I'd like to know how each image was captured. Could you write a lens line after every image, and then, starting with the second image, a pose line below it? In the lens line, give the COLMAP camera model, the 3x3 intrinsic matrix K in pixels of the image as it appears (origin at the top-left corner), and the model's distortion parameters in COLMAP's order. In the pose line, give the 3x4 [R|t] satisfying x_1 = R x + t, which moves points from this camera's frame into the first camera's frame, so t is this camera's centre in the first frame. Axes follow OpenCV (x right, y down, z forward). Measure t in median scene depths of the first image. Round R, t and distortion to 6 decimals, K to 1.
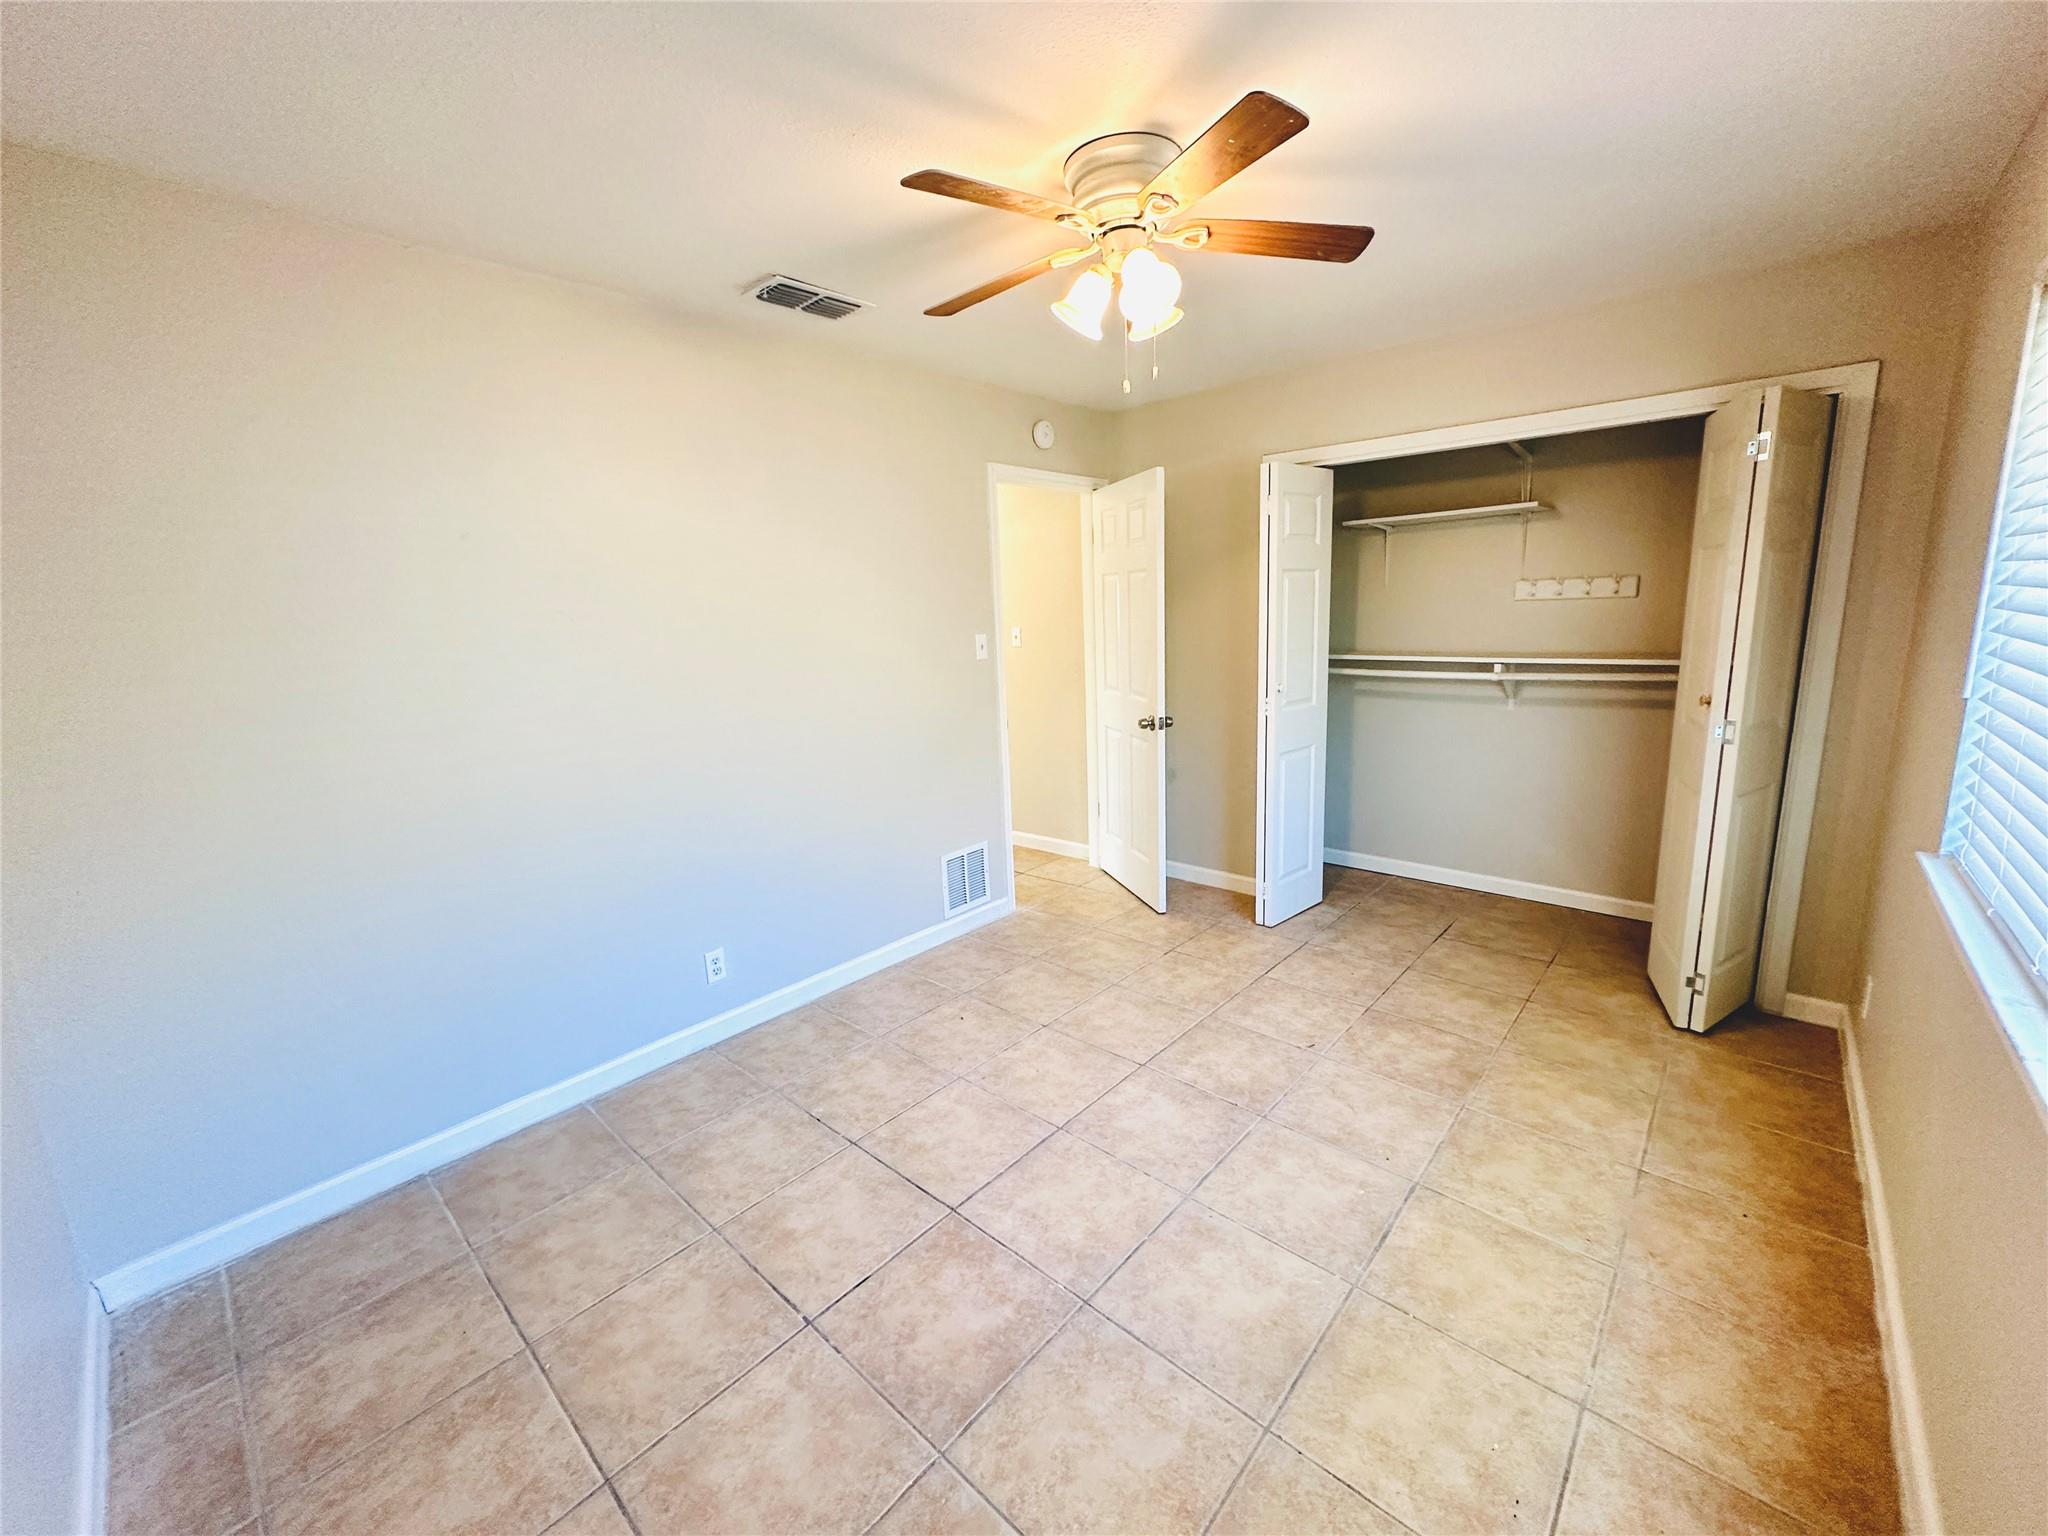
lens RADIAL K [[814.6, 0, 1027.9], [0, 814.6, 766.6], [0, 0, 1]] dist [-0.001993, 0.000937]
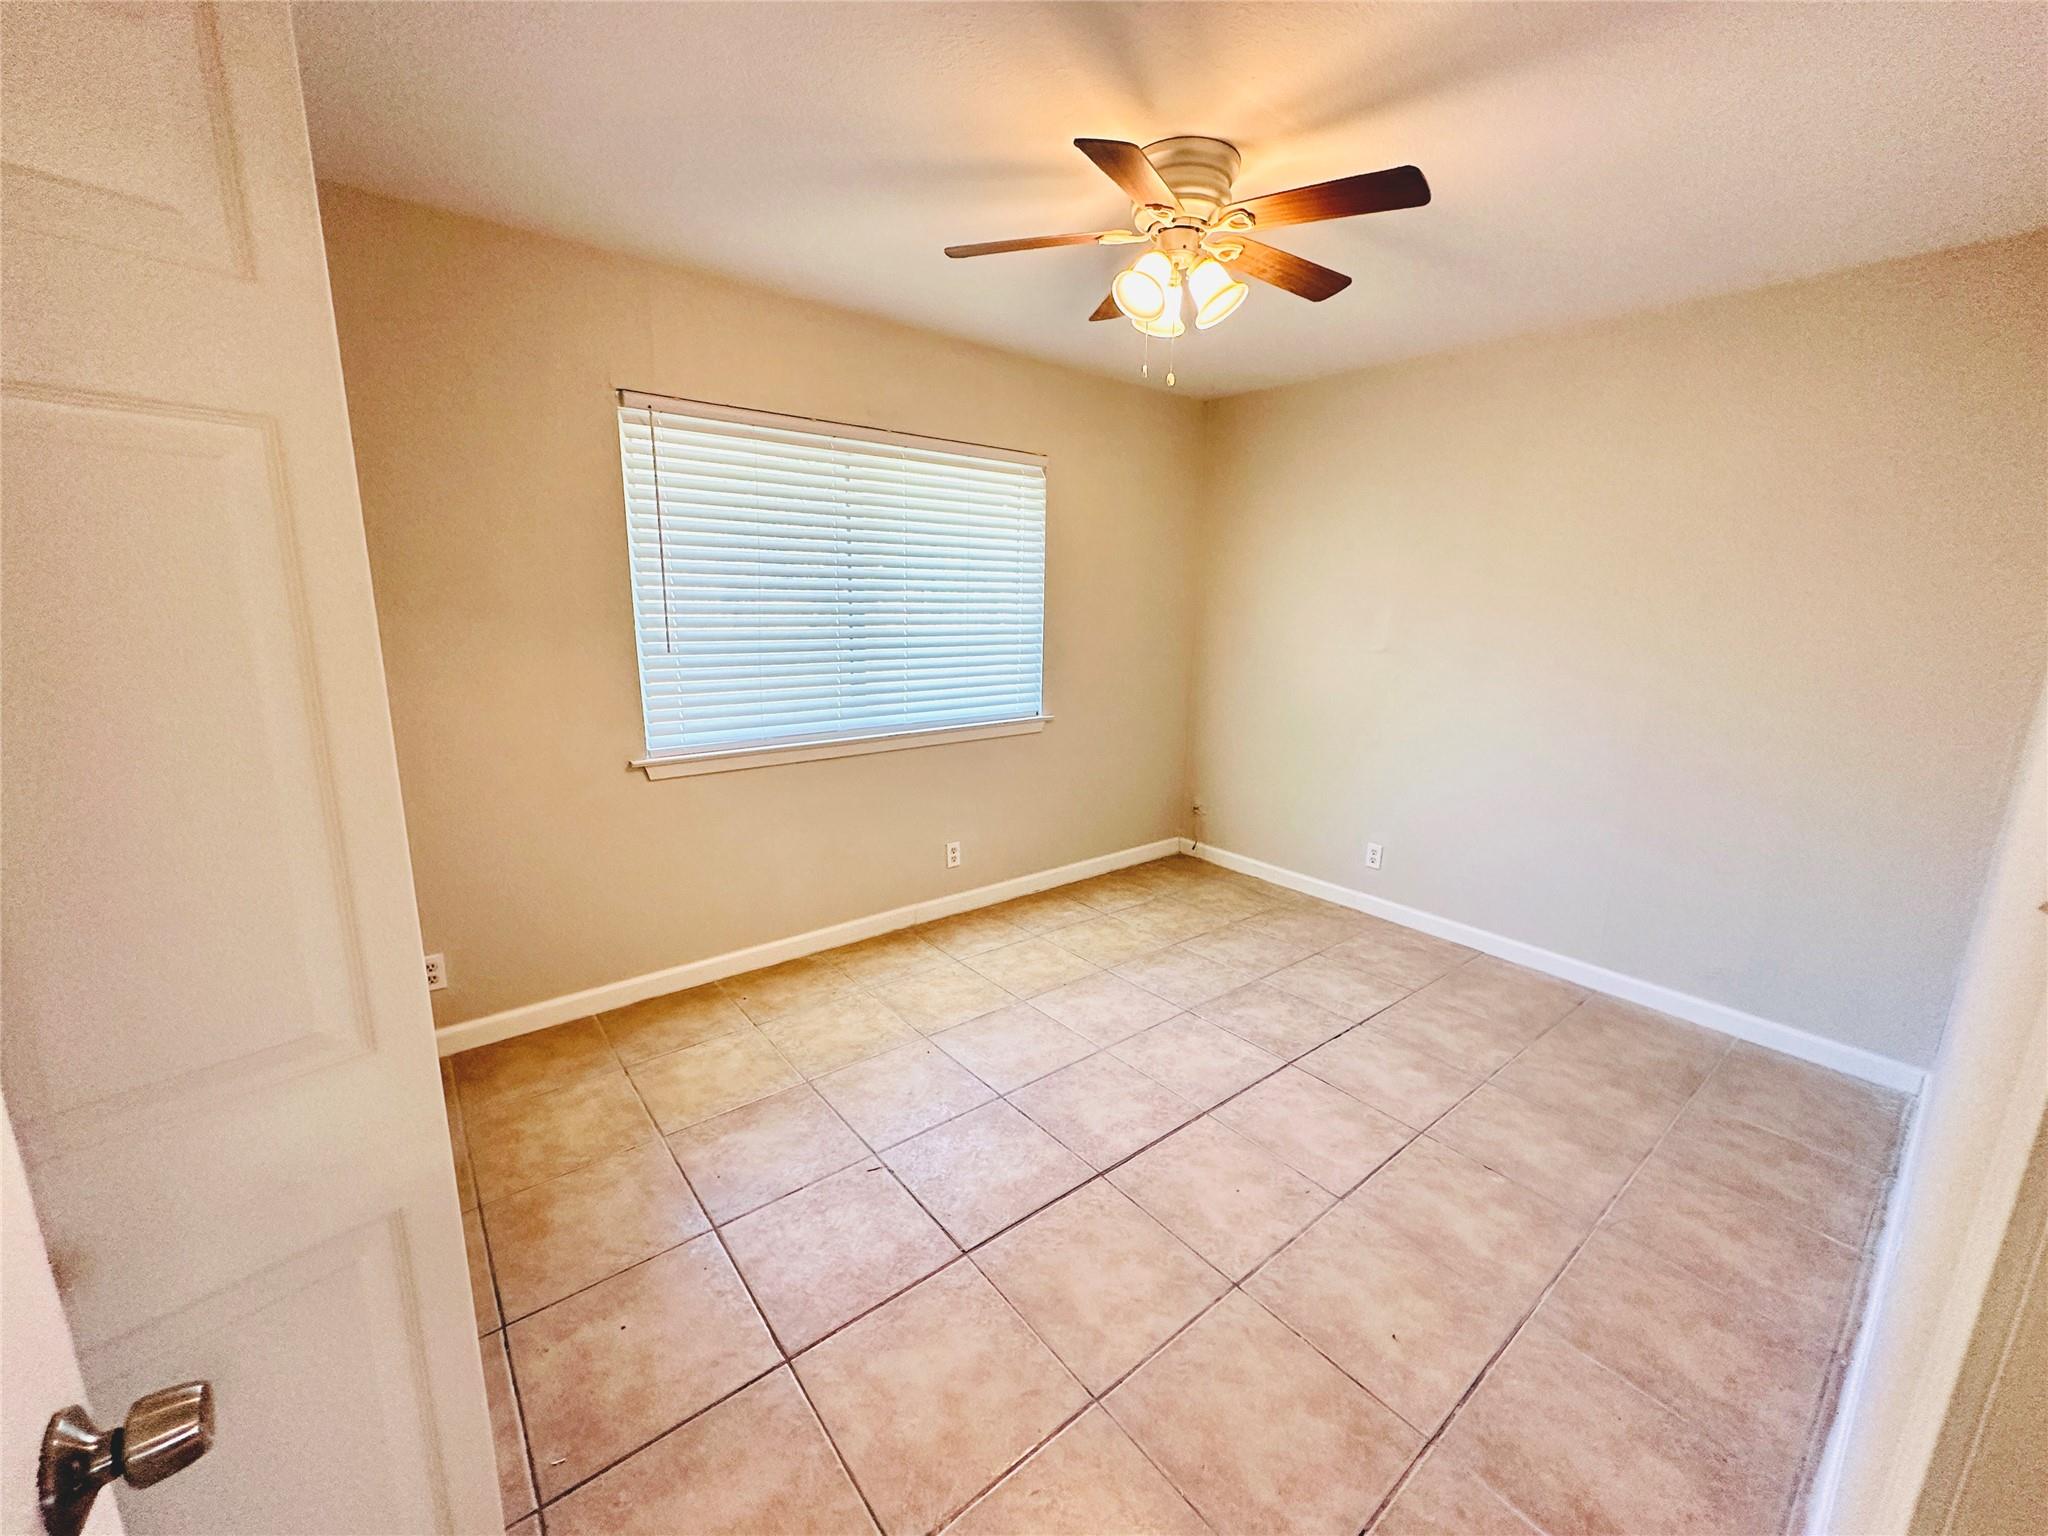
lens RADIAL K [[814.6, 0, 1019.4], [0, 814.6, 768.1], [0, 0, 1]] dist [-0.001993, 0.000937]
pose [[-0.986356, -0.015934, 0.163856, 0.124829], [0.049774, 0.919862, 0.389071, -0.396277], [-0.156924, 0.391918, -0.906518, 2.044598]]
